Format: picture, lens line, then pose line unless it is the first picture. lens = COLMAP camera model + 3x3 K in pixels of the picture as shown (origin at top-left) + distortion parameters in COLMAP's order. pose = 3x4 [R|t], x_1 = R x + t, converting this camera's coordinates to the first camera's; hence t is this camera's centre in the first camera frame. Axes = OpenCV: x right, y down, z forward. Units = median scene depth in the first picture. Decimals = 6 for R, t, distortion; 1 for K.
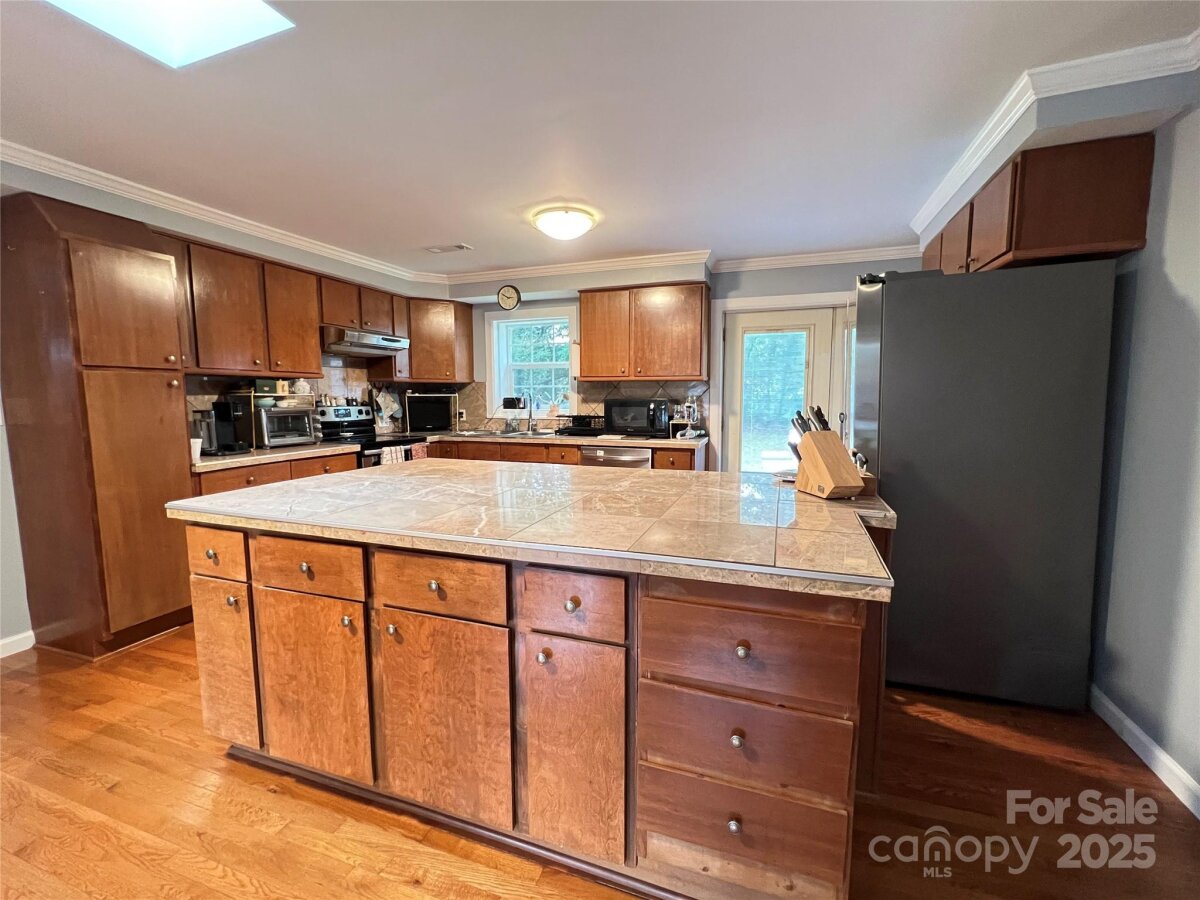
lens RADIAL K [[486.2, 0, 598.9], [0, 486.2, 450.3], [0, 0, 1]] dist [-0.001806, -0.000039]
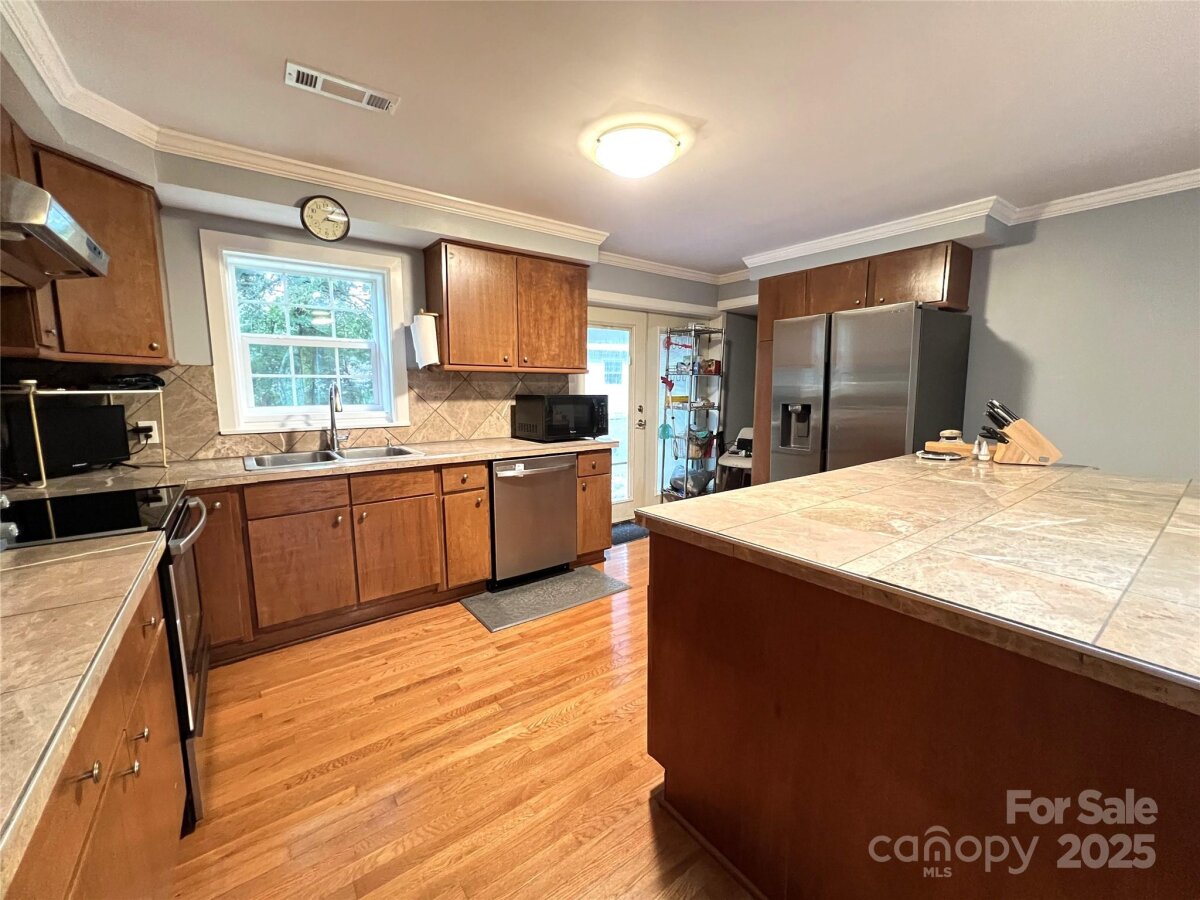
lens RADIAL K [[486.2, 0, 598.0], [0, 486.2, 445.7], [0, 0, 1]] dist [-0.001806, -0.000039]
pose [[0.584918, -0.094685, 0.805547, -0.480772], [0.094911, 0.994330, 0.047958, -0.046142], [-0.805520, 0.048404, 0.590588, 0.405936]]
